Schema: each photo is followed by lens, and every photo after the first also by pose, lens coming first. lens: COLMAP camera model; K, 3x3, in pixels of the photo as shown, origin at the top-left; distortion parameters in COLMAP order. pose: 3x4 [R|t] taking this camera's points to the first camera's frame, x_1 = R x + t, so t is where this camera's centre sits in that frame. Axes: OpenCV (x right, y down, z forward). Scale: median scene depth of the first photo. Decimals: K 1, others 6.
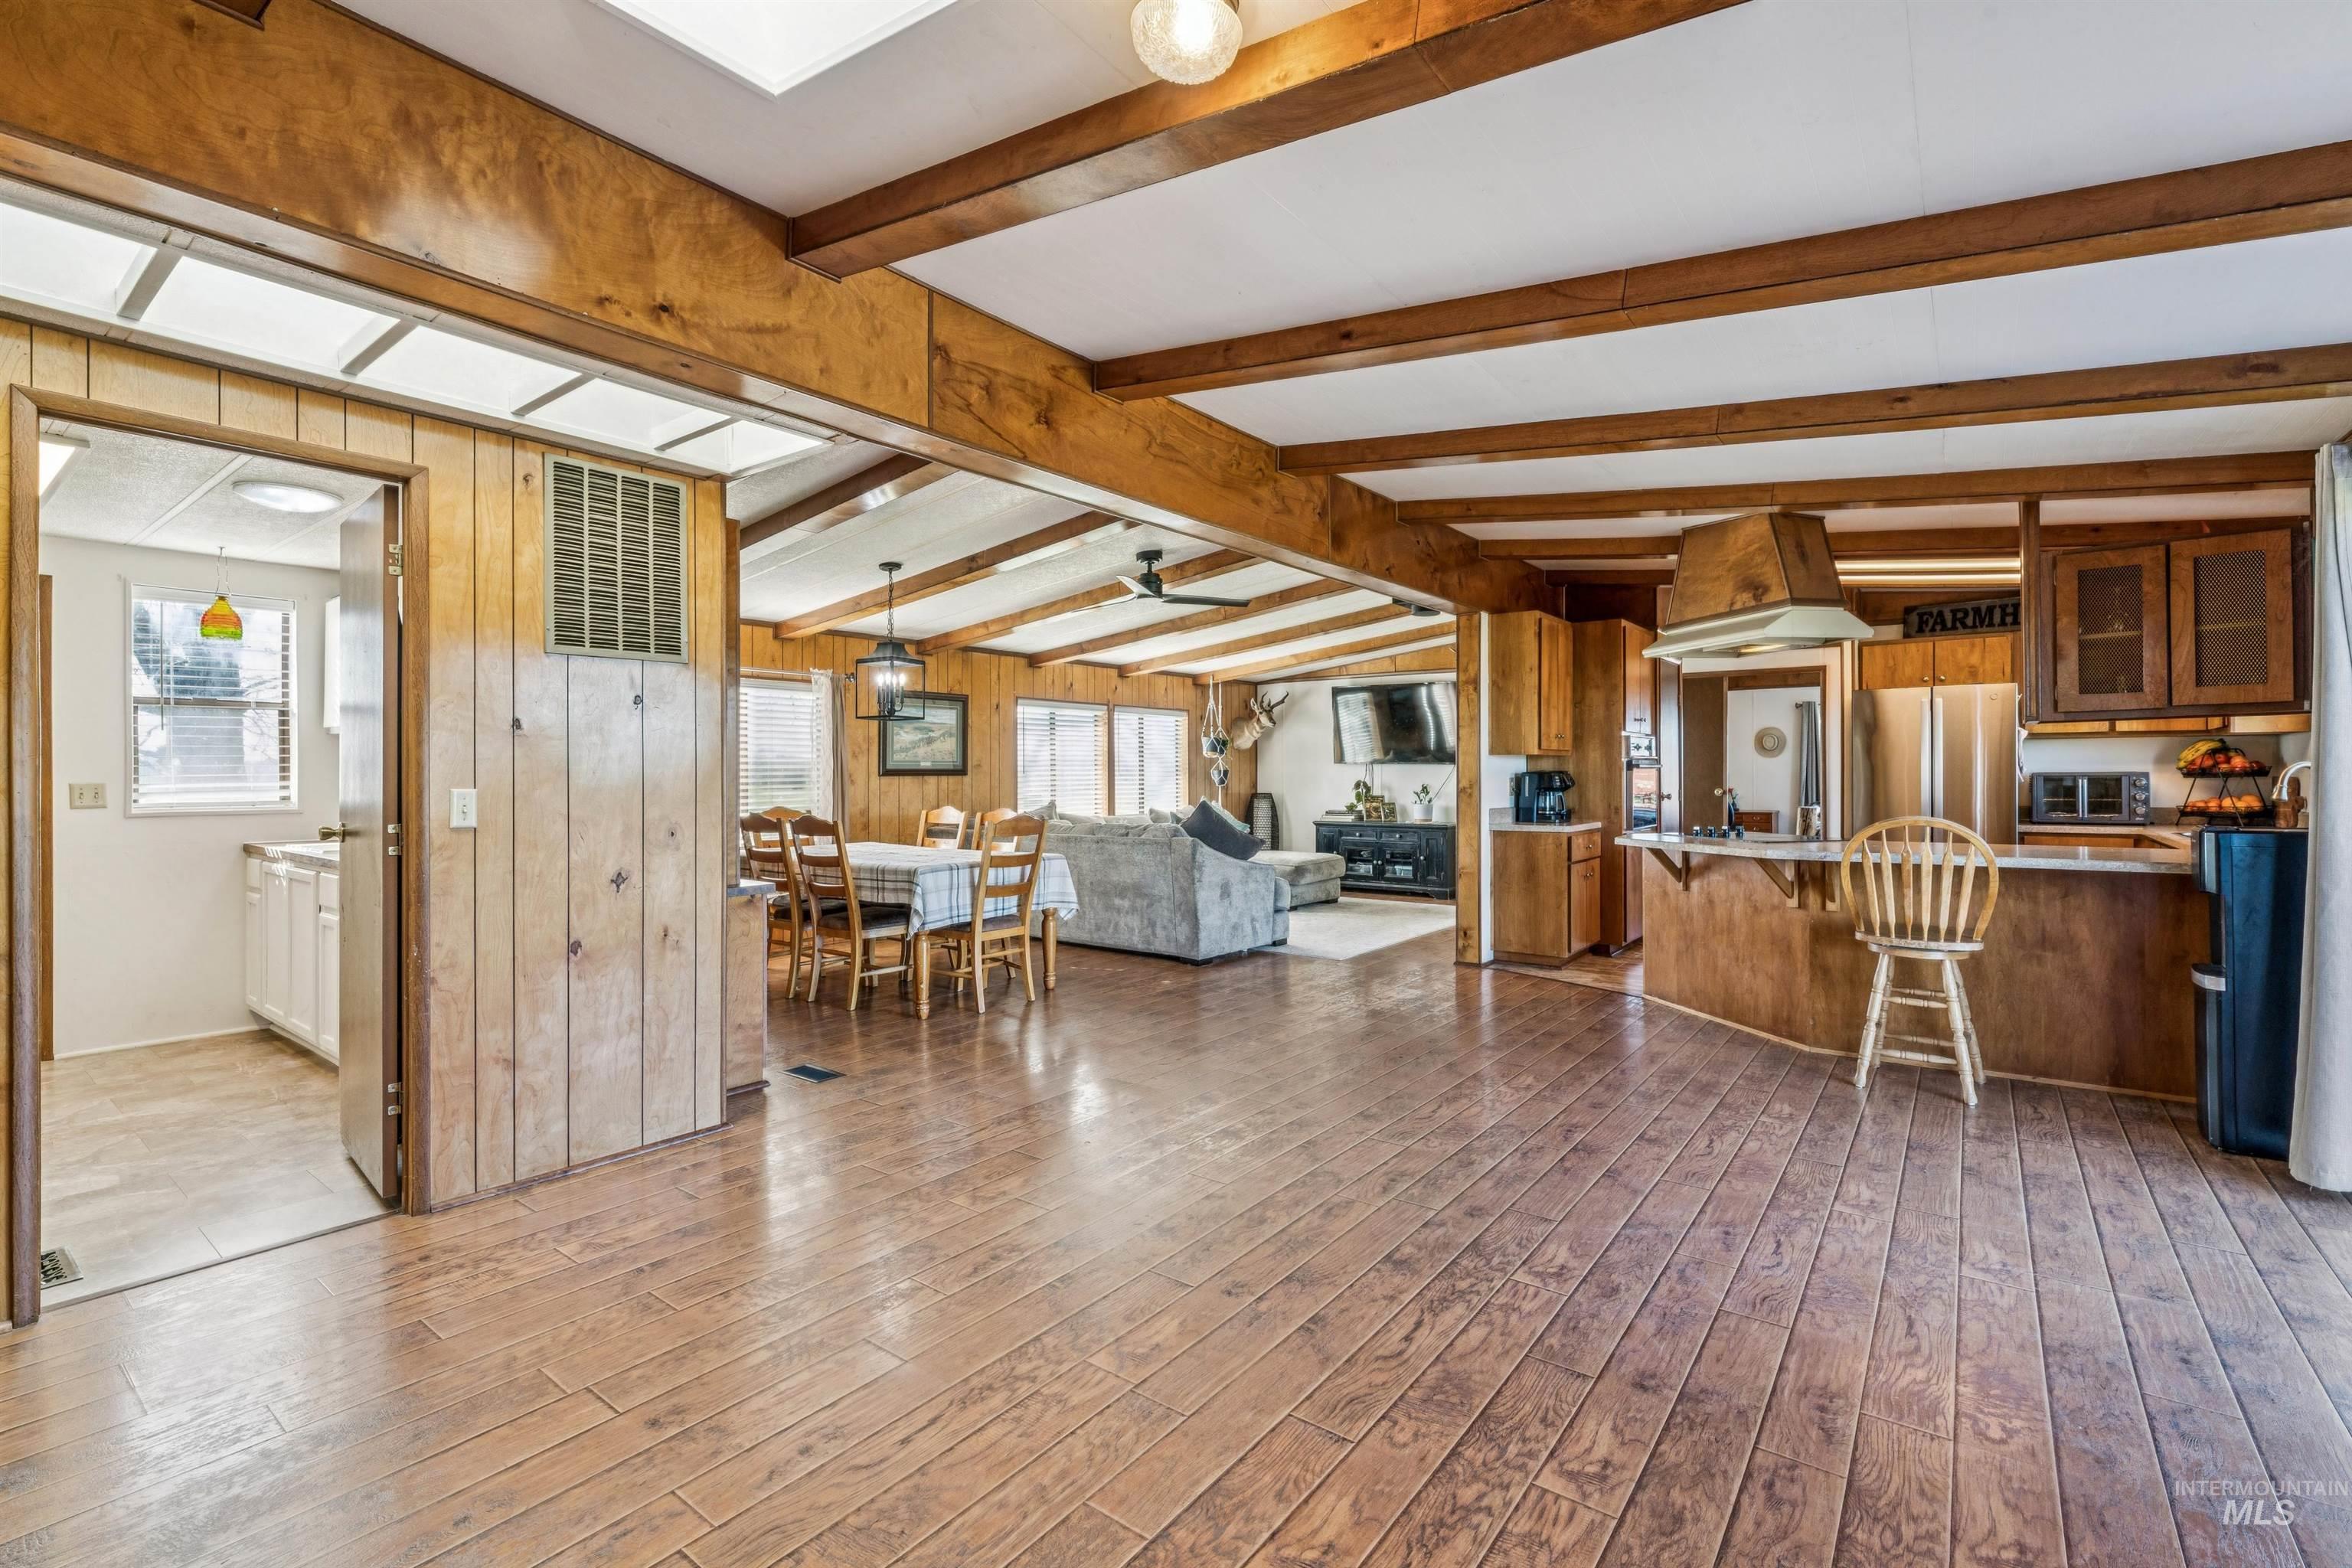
lens RADIAL K [[1034.8, 0, 1183.6], [0, 1034.8, 779.5], [0, 0, 1]] dist [-0.006315, 0.003586]
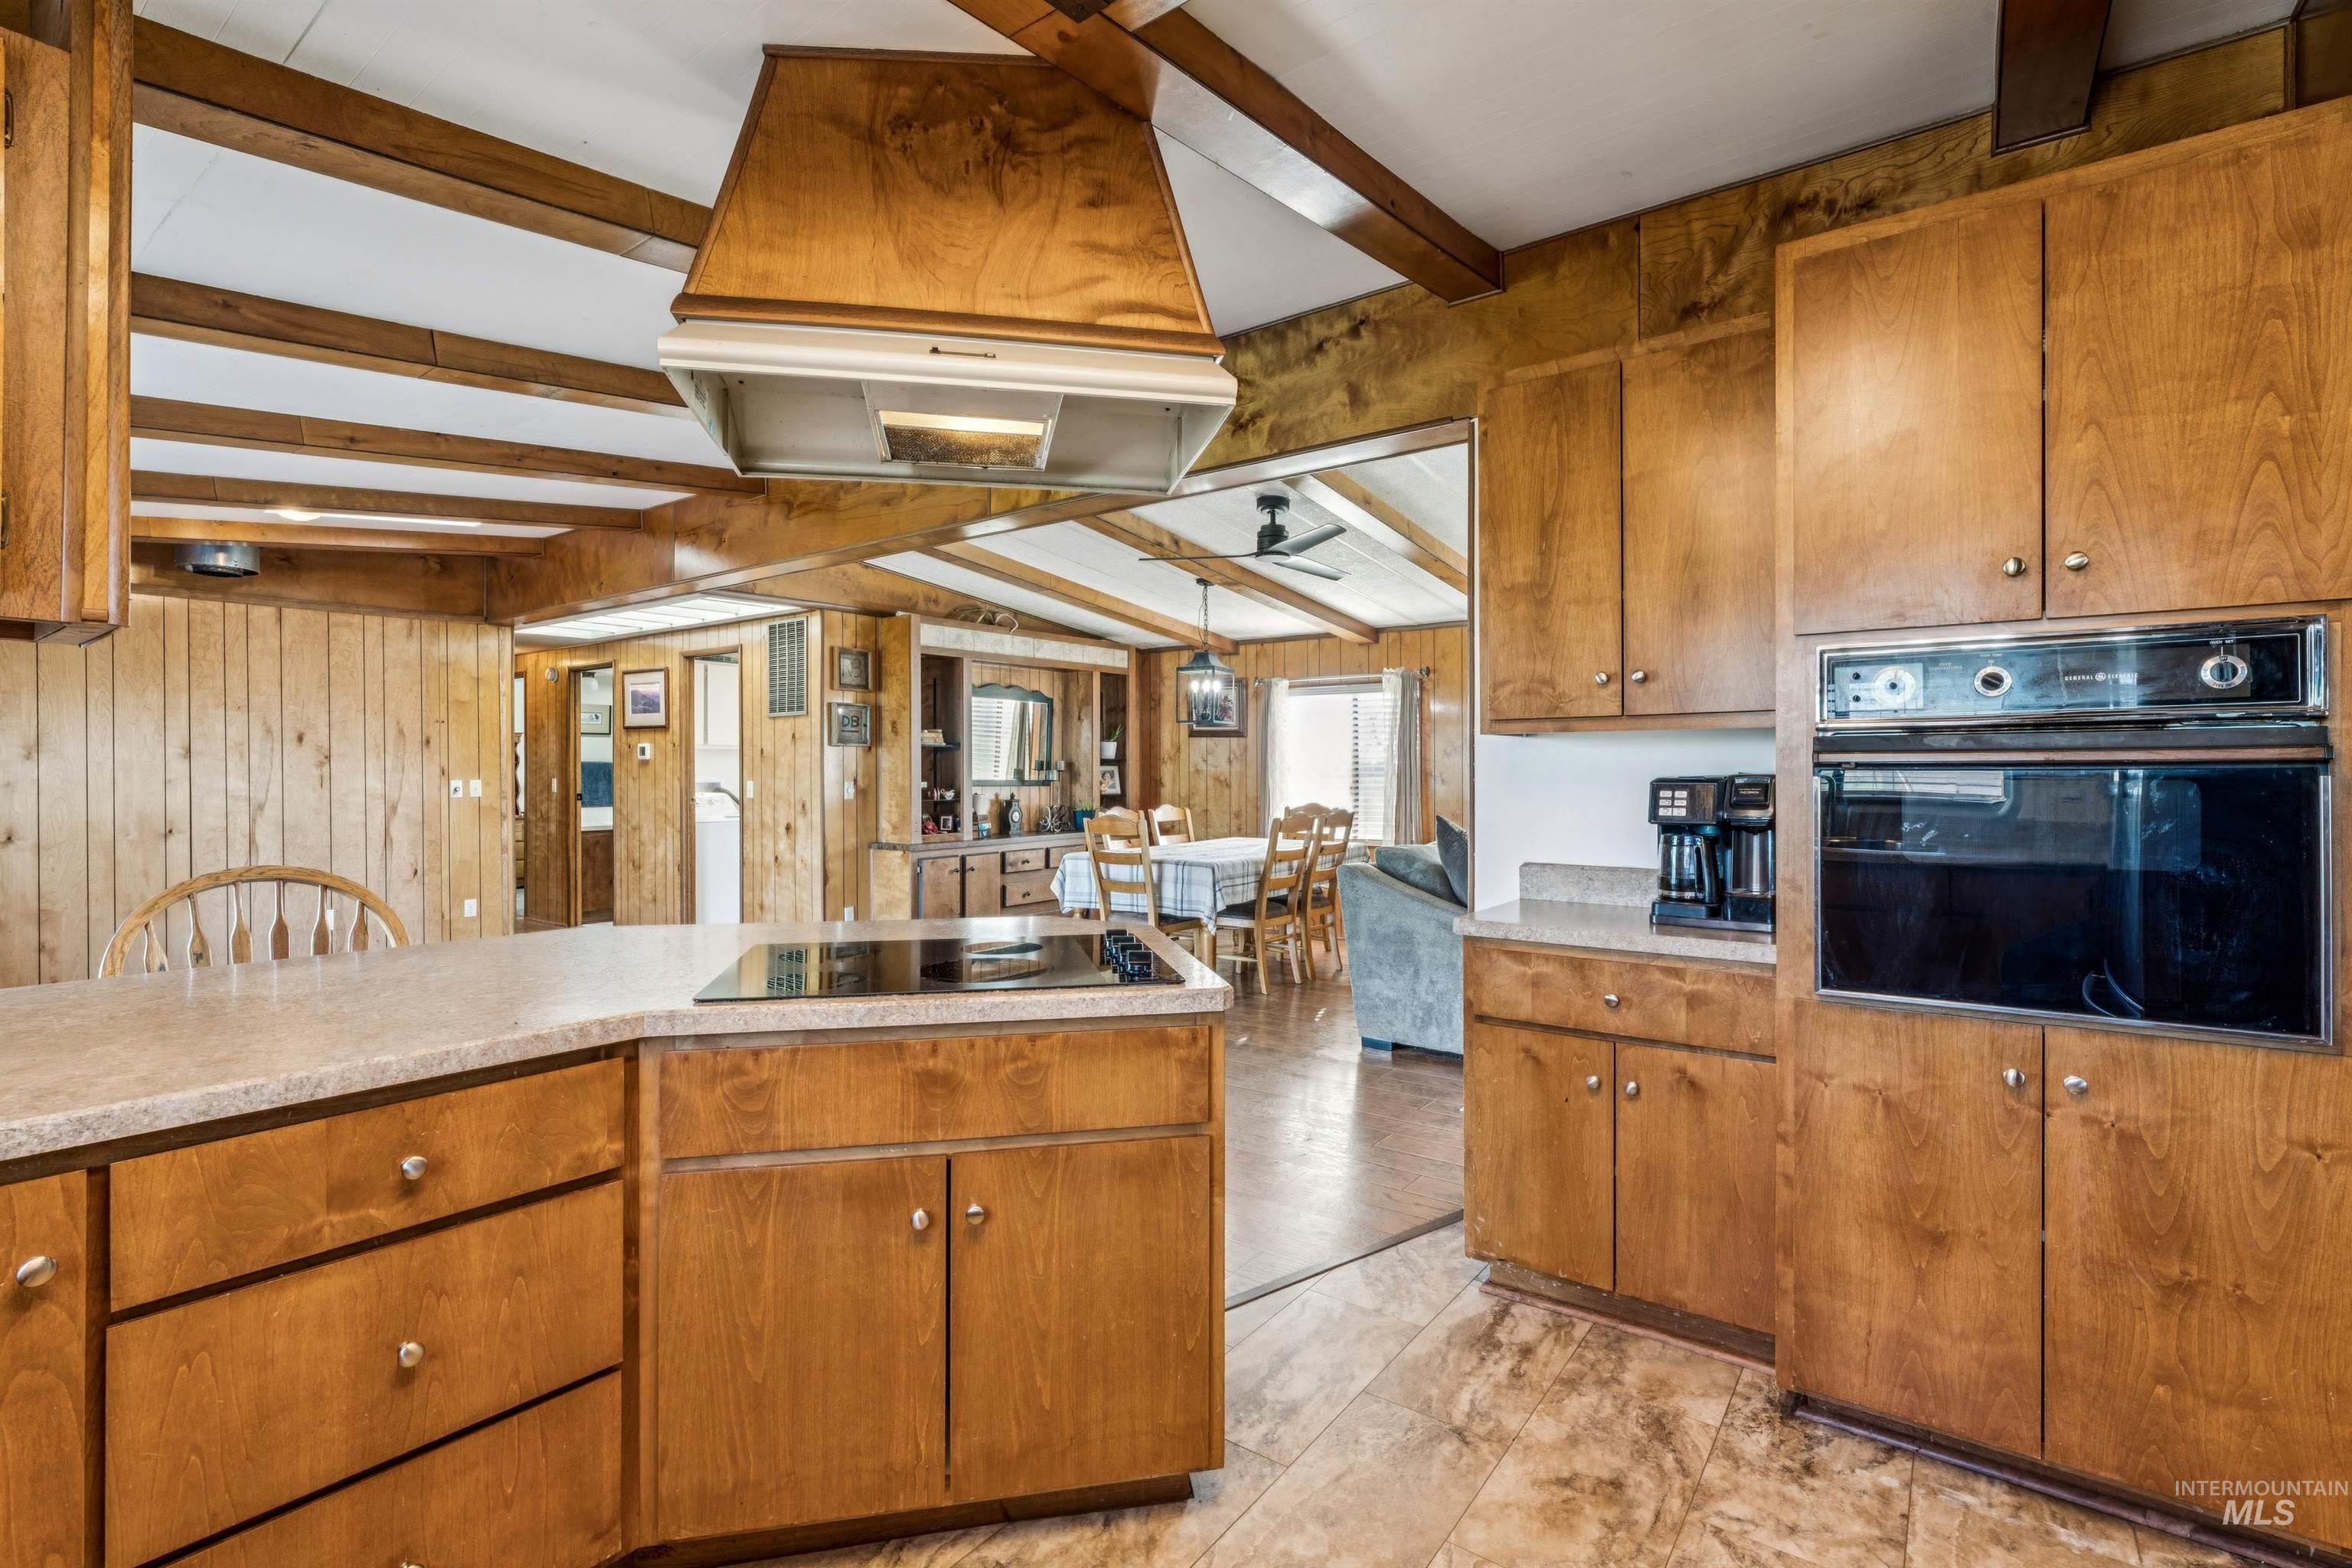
lens RADIAL K [[1050.3, 0, 1185.2], [0, 1050.3, 771.3], [0, 0, 1]] dist [-0.004422, -0.000673]
pose [[0.017801, 0.003248, -0.999836, 0.706507], [-0.003347, 0.999989, 0.003189, -0.010102], [0.999836, 0.003290, 0.017811, 0.827701]]
